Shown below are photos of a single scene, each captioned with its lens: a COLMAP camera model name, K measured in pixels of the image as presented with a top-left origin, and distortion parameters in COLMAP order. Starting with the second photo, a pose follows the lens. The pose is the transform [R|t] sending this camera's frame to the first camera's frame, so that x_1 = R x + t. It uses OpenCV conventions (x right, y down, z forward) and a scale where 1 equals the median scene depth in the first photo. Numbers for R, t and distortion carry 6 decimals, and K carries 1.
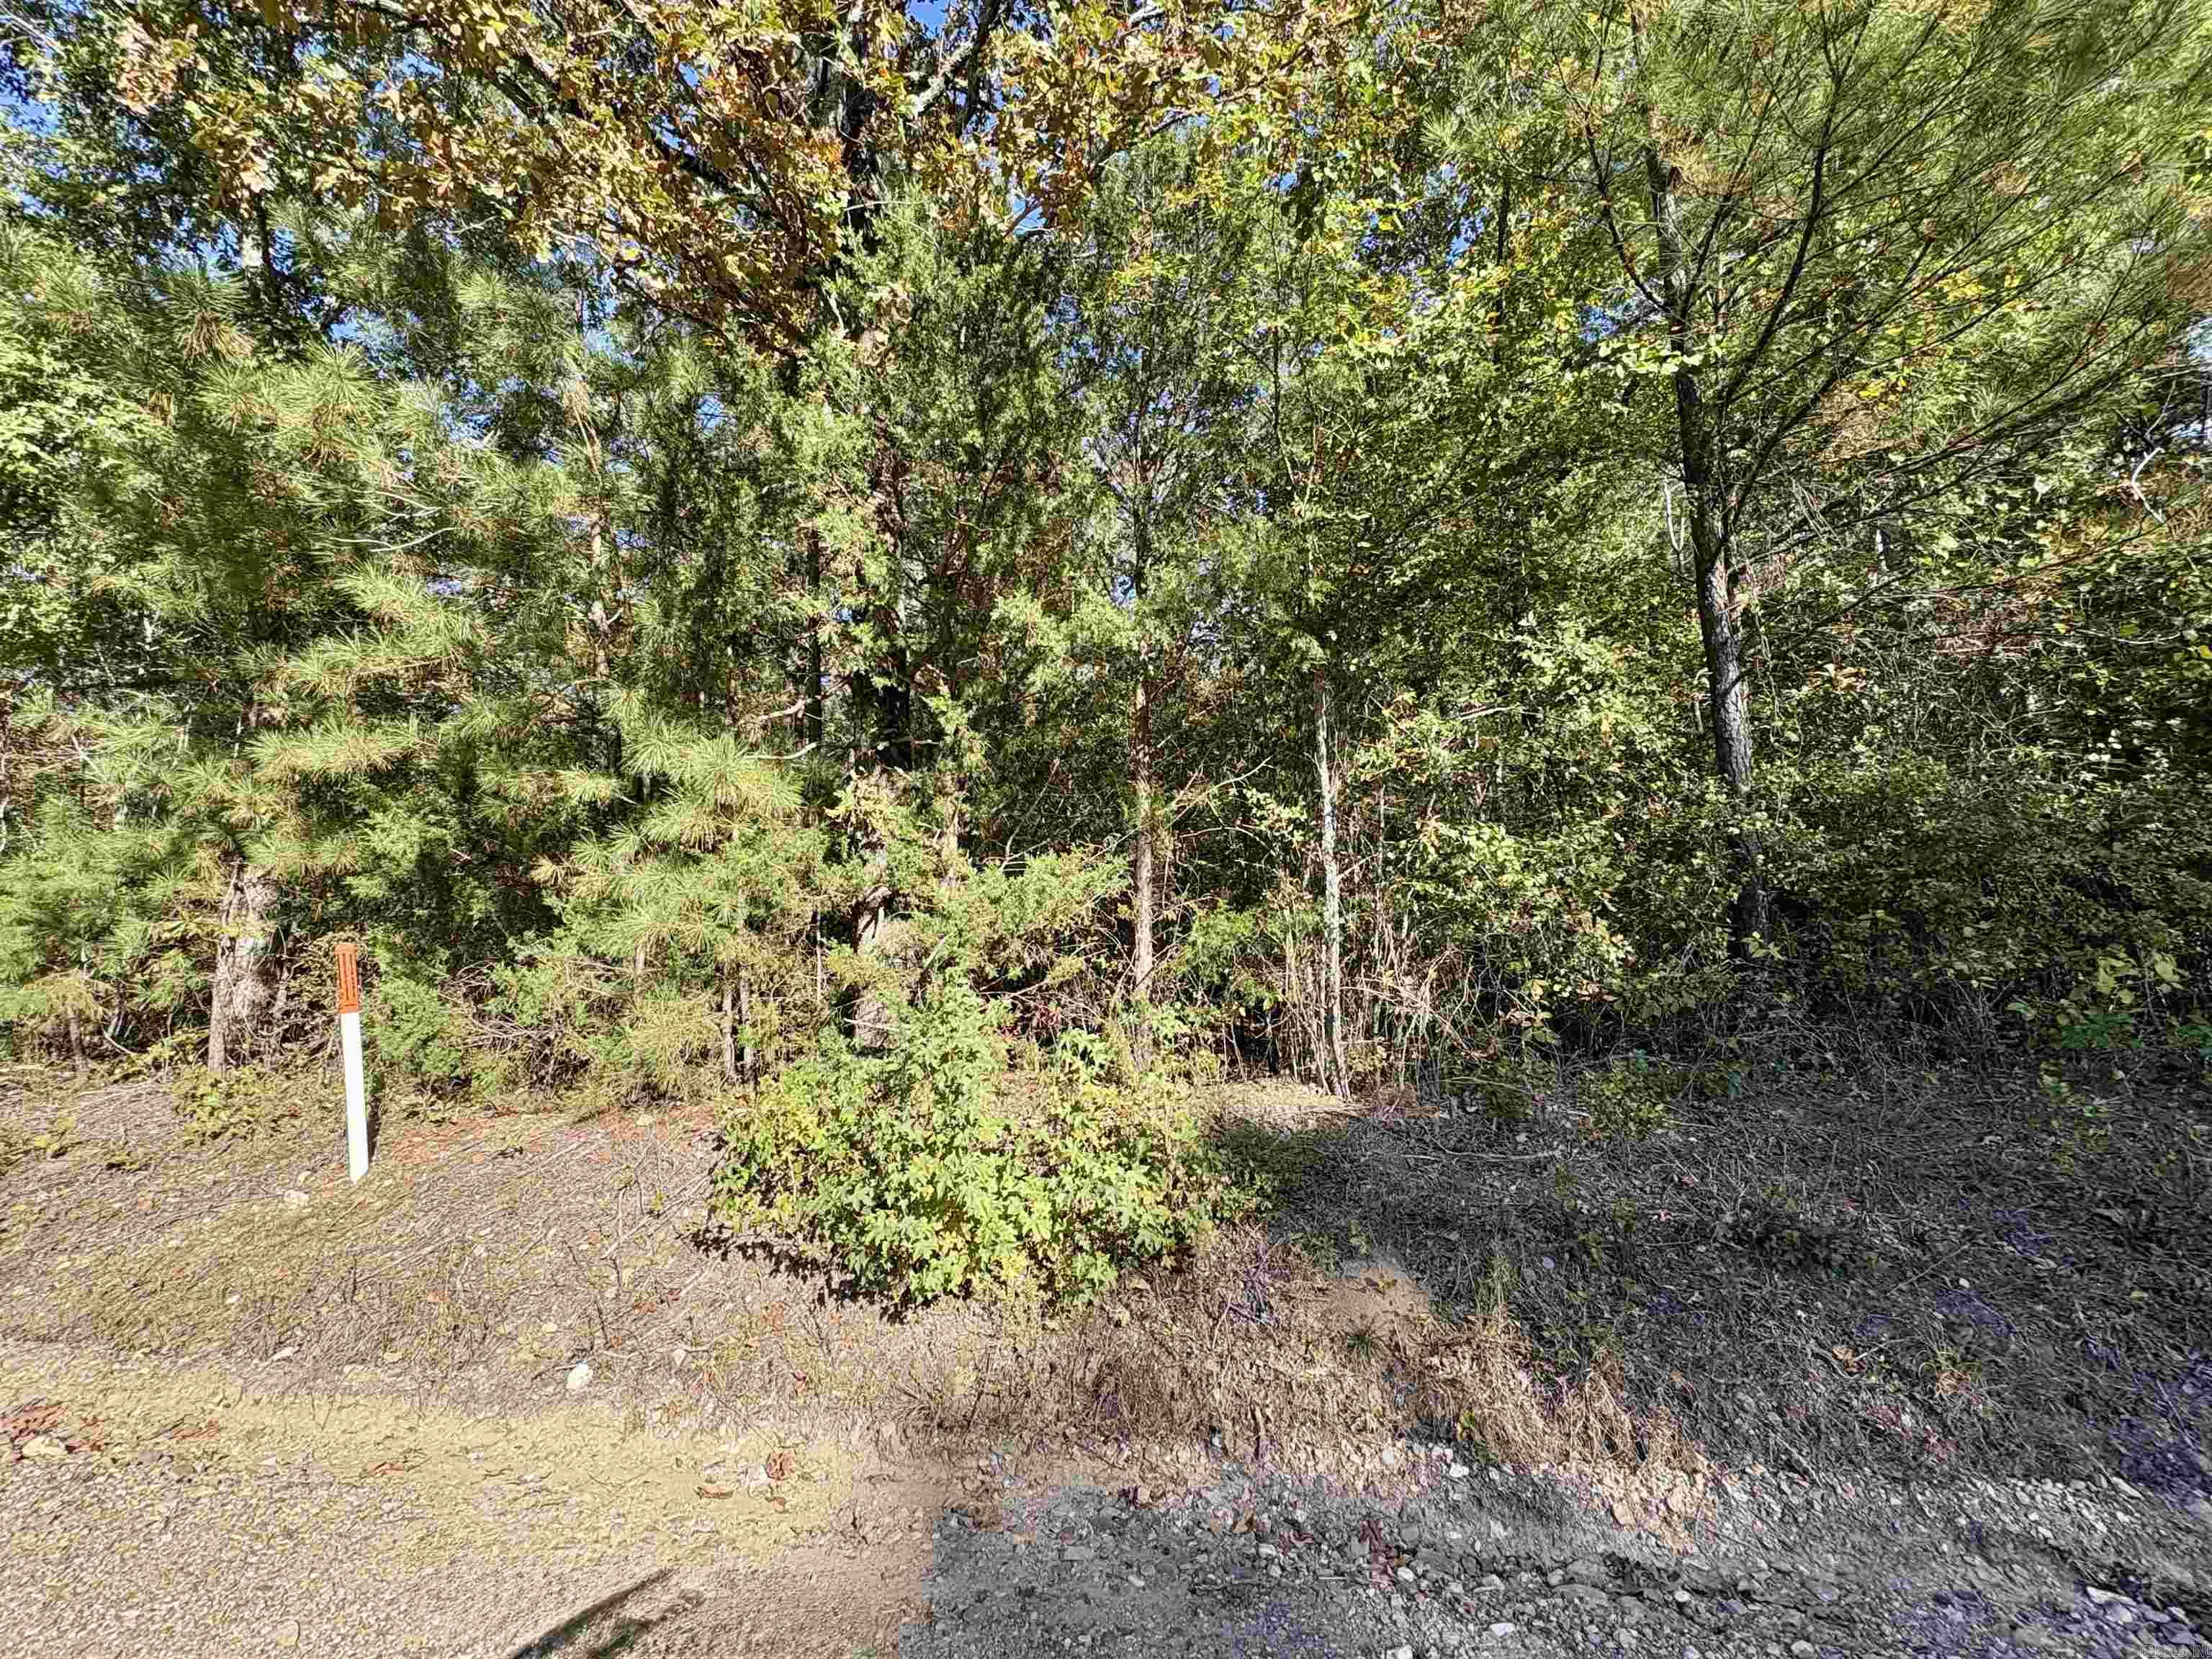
lens RADIAL K [[881.6, 0, 1108.6], [0, 881.6, 831.6], [0, 0, 1]] dist [0.002000, -0.000193]
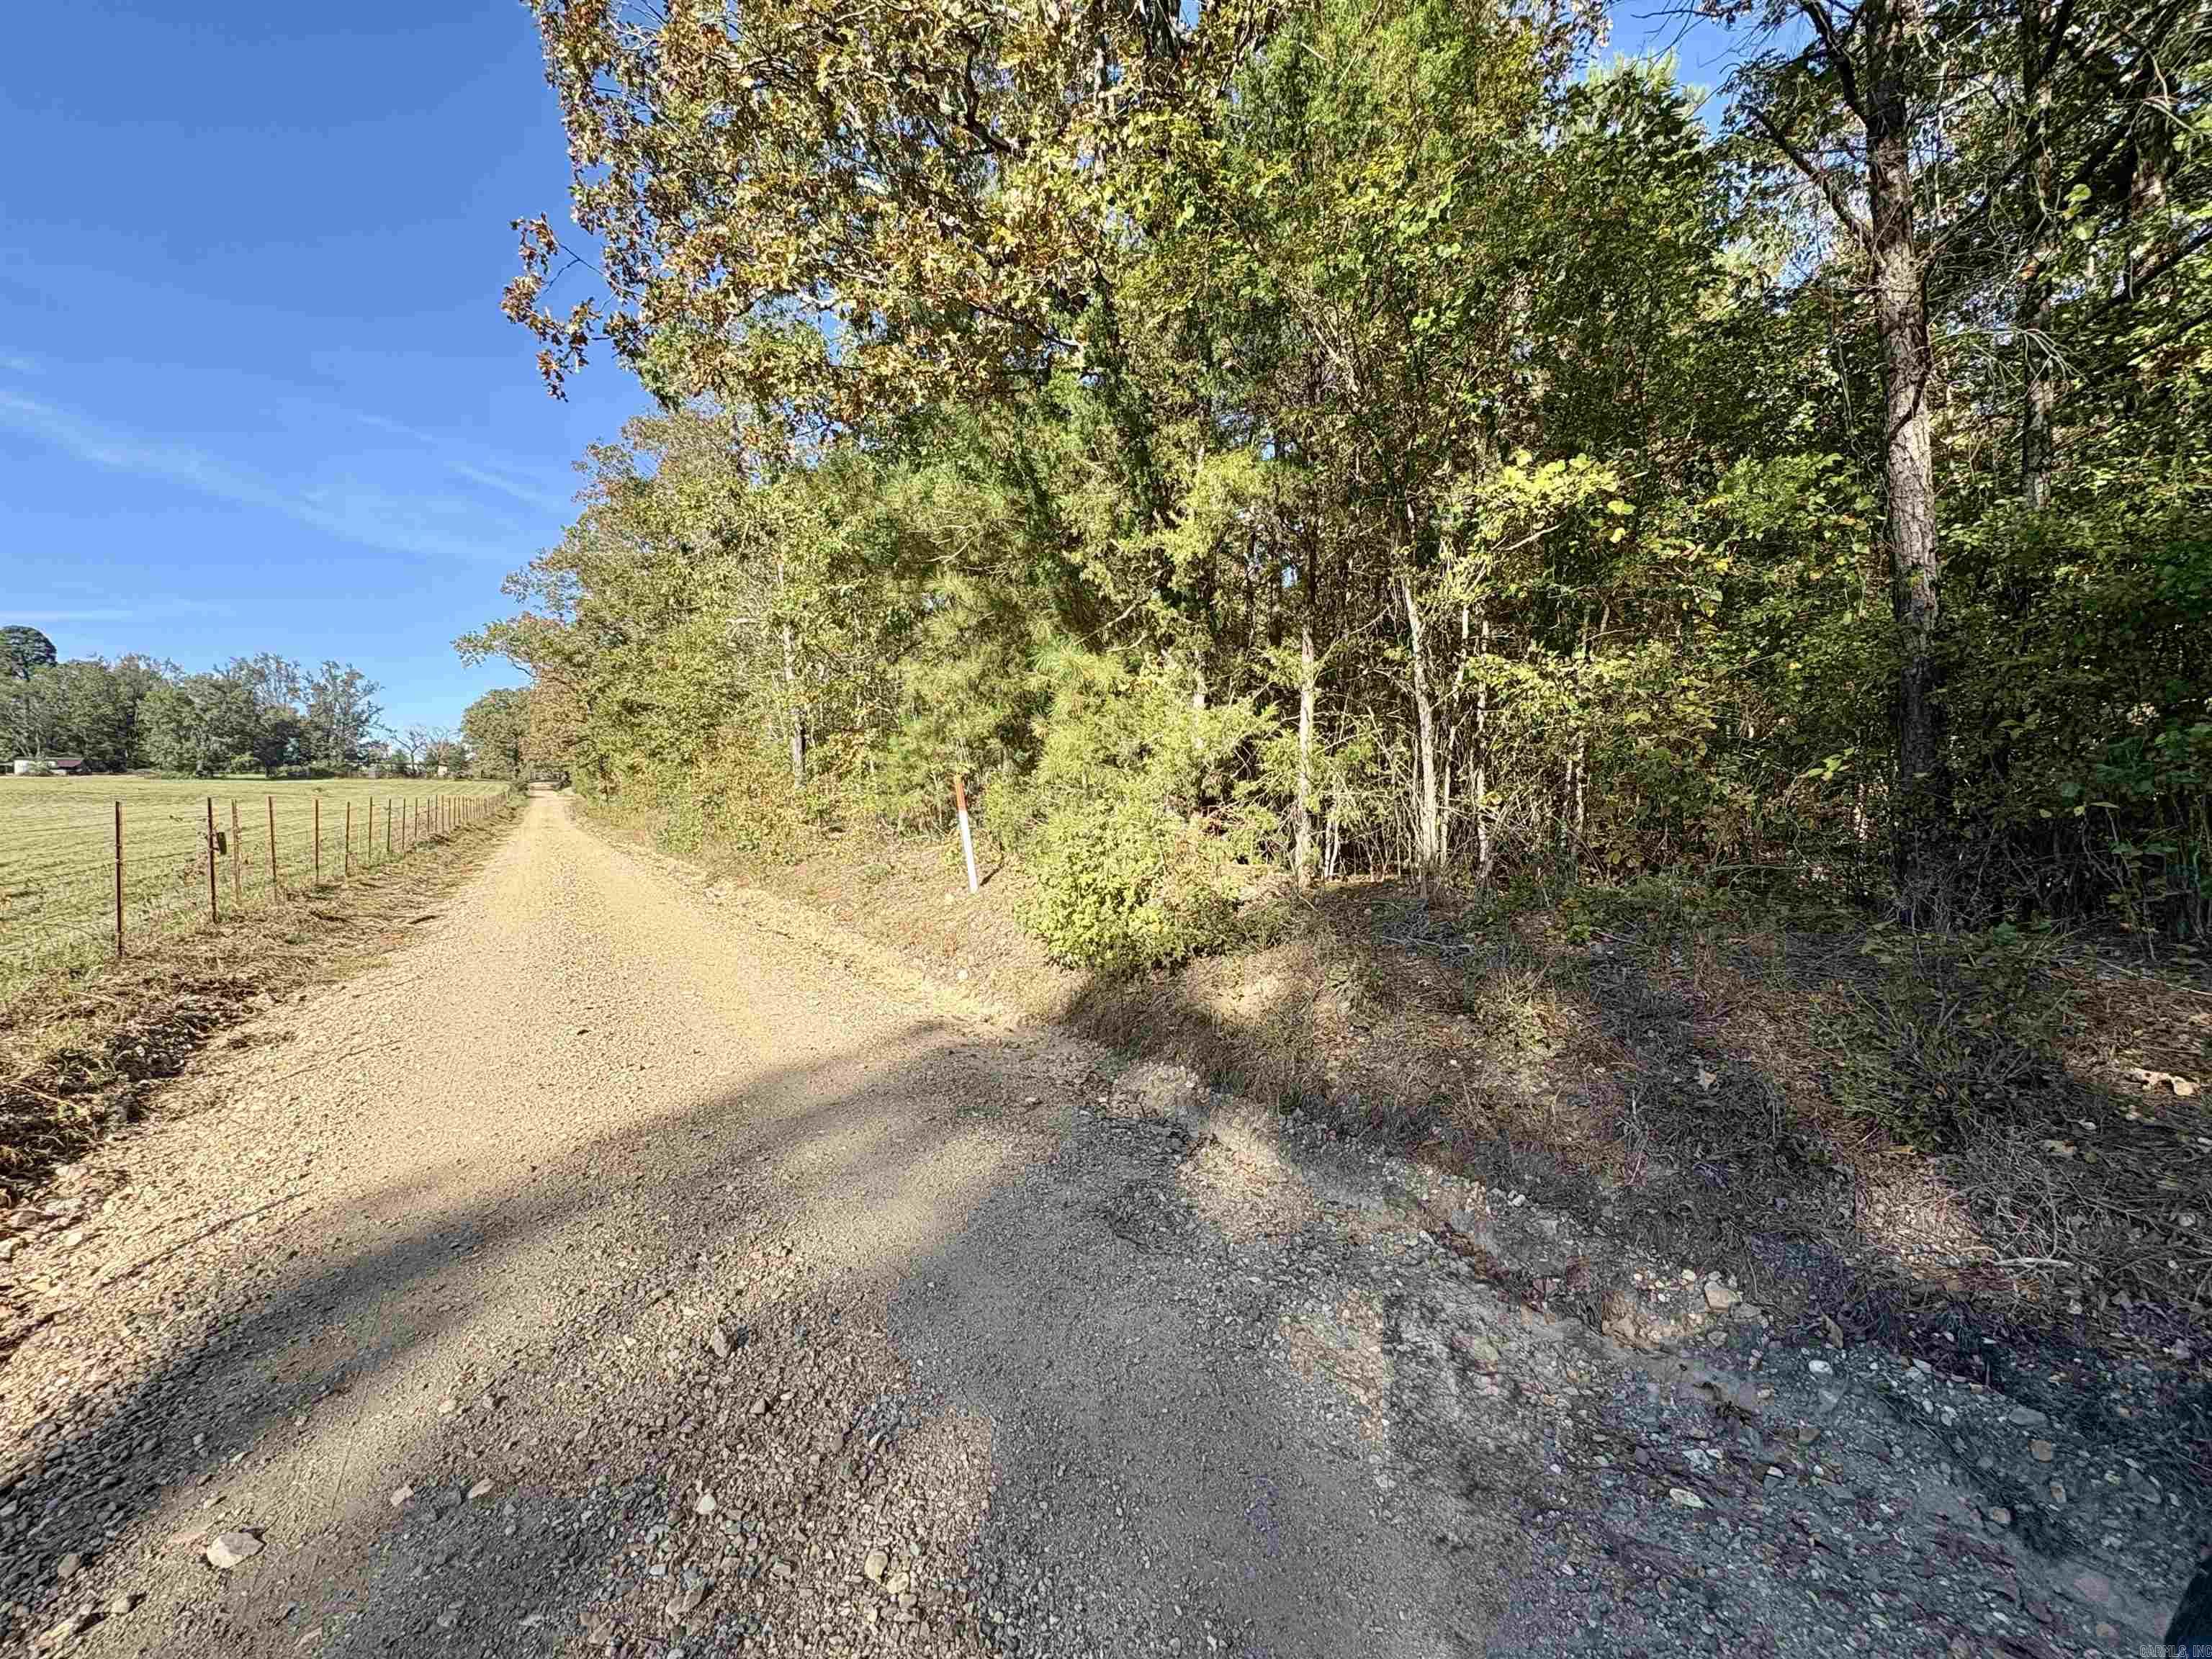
lens RADIAL K [[881.6, 0, 1099.9], [0, 881.6, 829.4], [0, 0, 1]] dist [0.002000, -0.000193]
pose [[0.676658, 0.036079, -0.735413, 0.830934], [0.107884, 0.983161, 0.147498, -0.009607], [0.728351, -0.179145, 0.661371, -0.080138]]
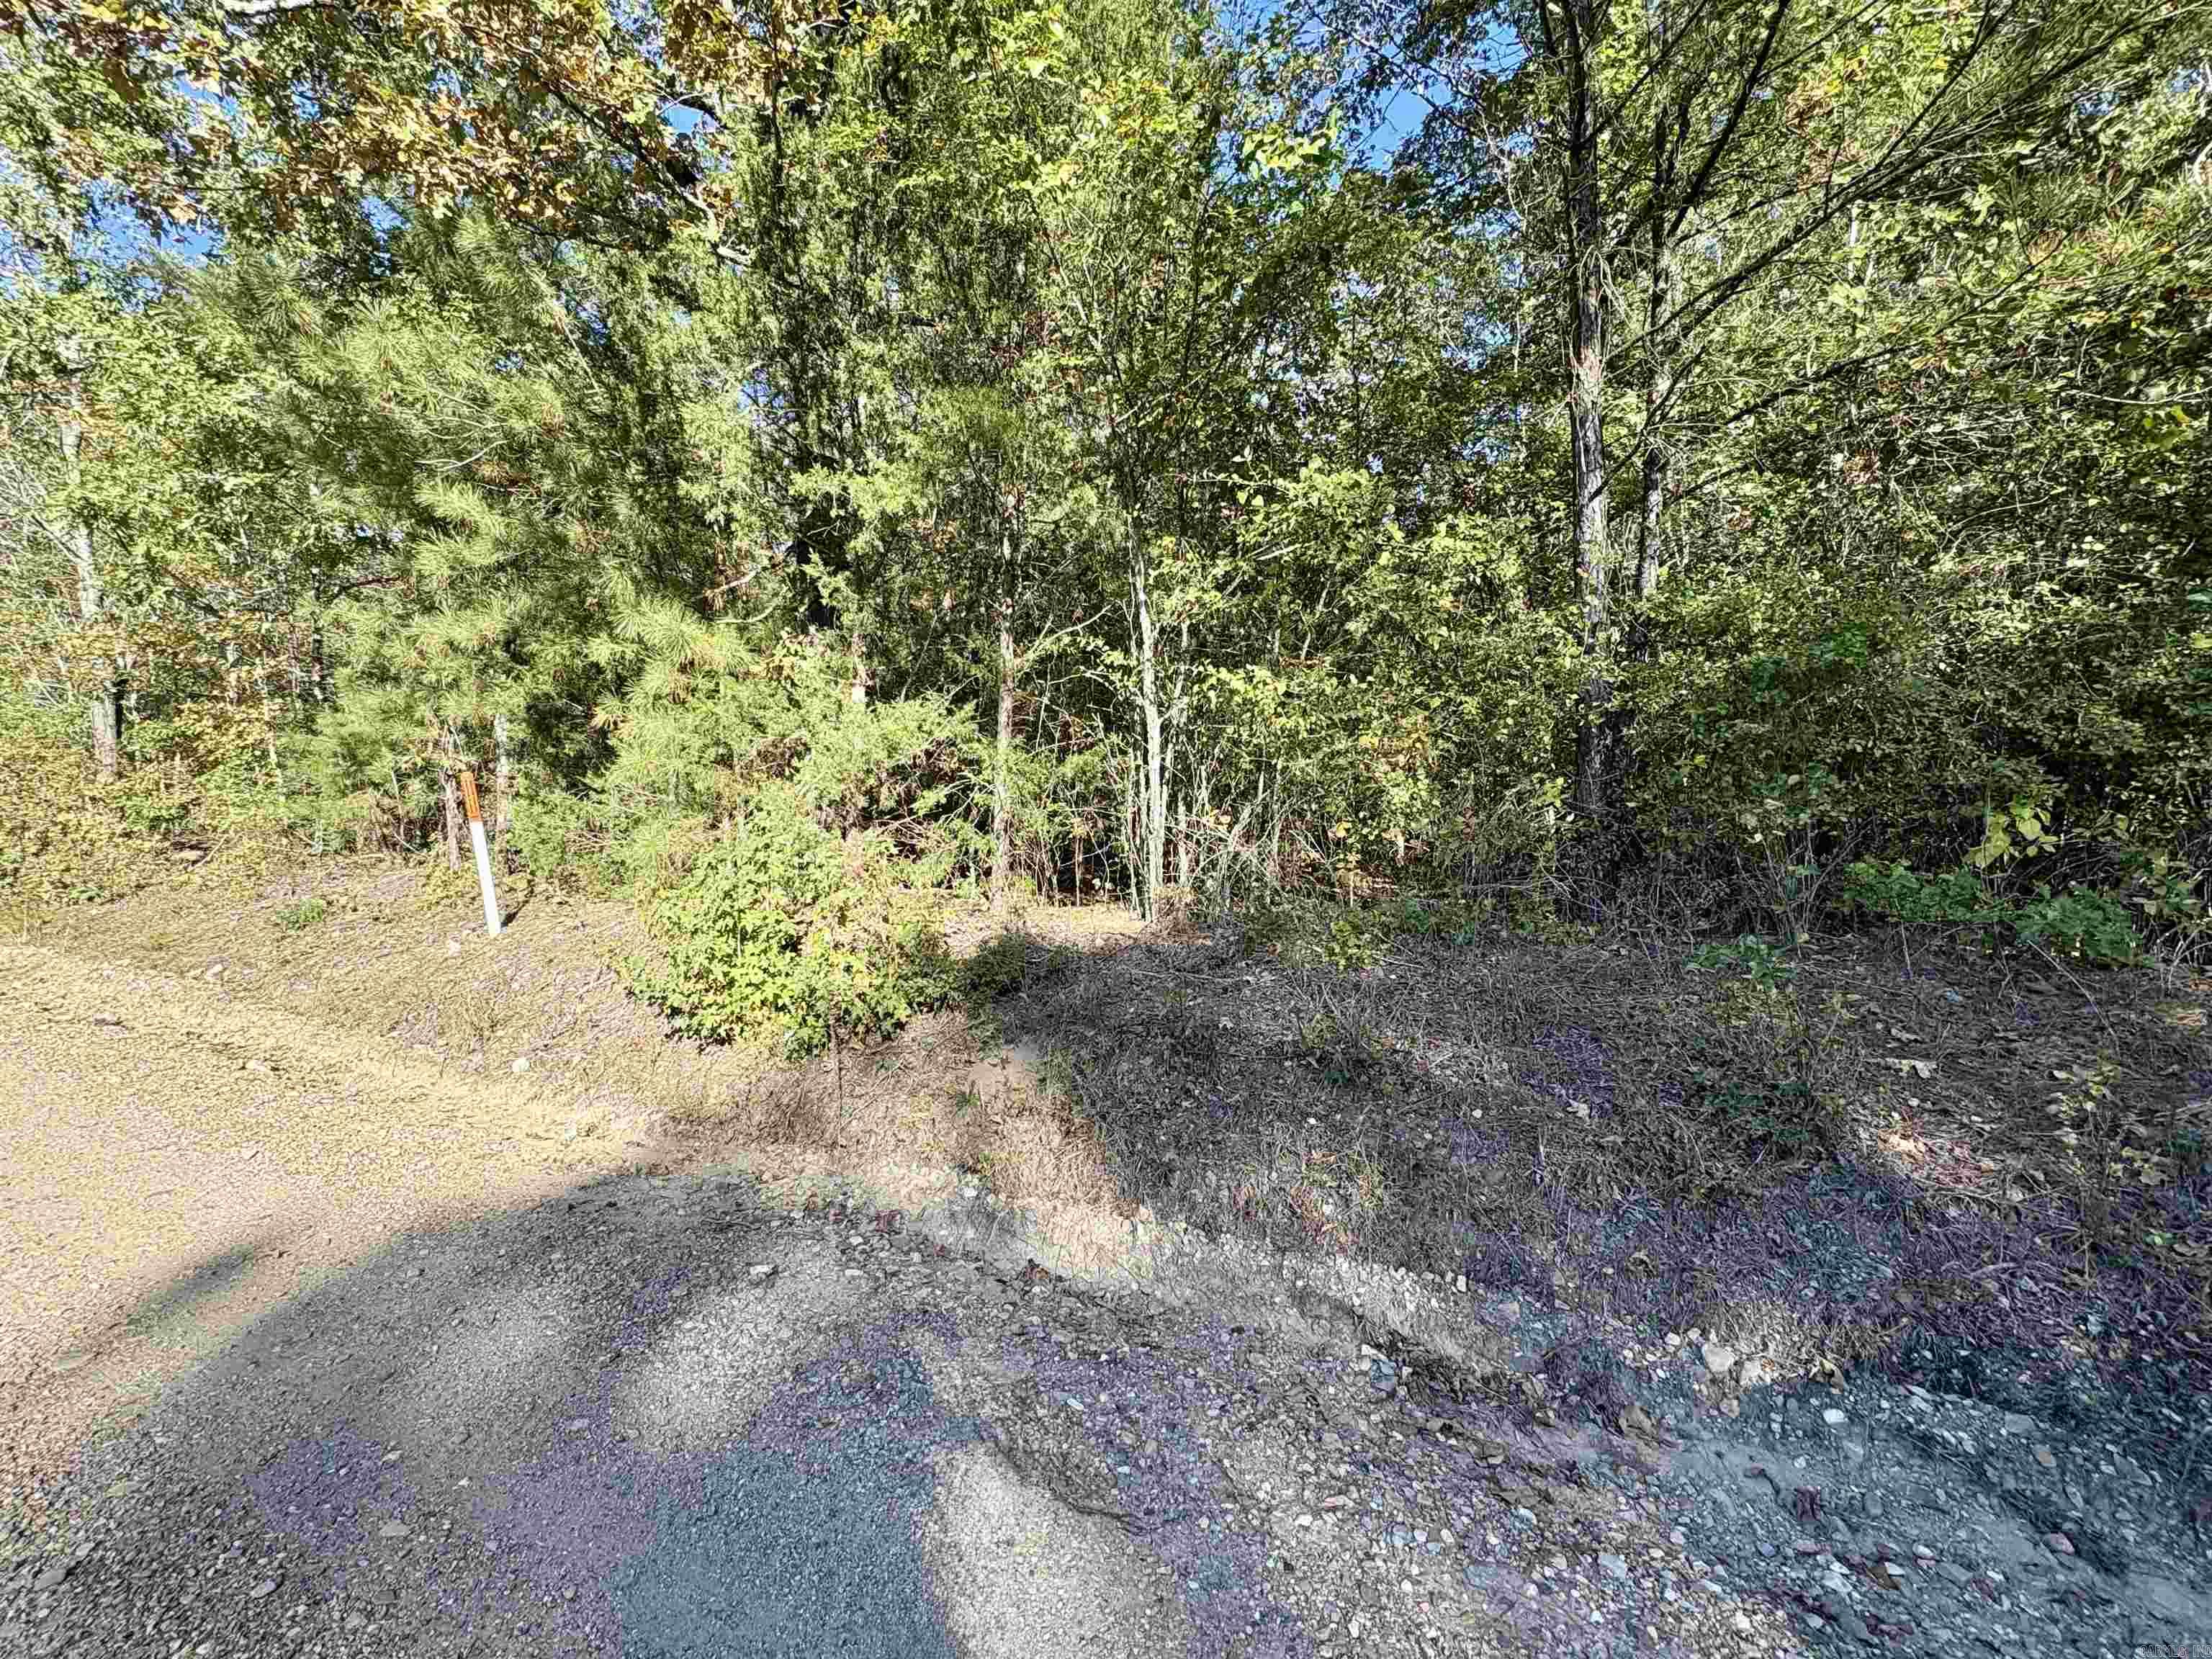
lens RADIAL K [[881.6, 0, 1103.5], [0, 881.6, 831.3], [0, 0, 1]] dist [0.002000, -0.000193]
pose [[0.957720, 0.030419, -0.286088, 0.516021], [0.021561, 0.984010, 0.176805, -0.006174], [0.286892, -0.175498, 0.941750, -0.029577]]
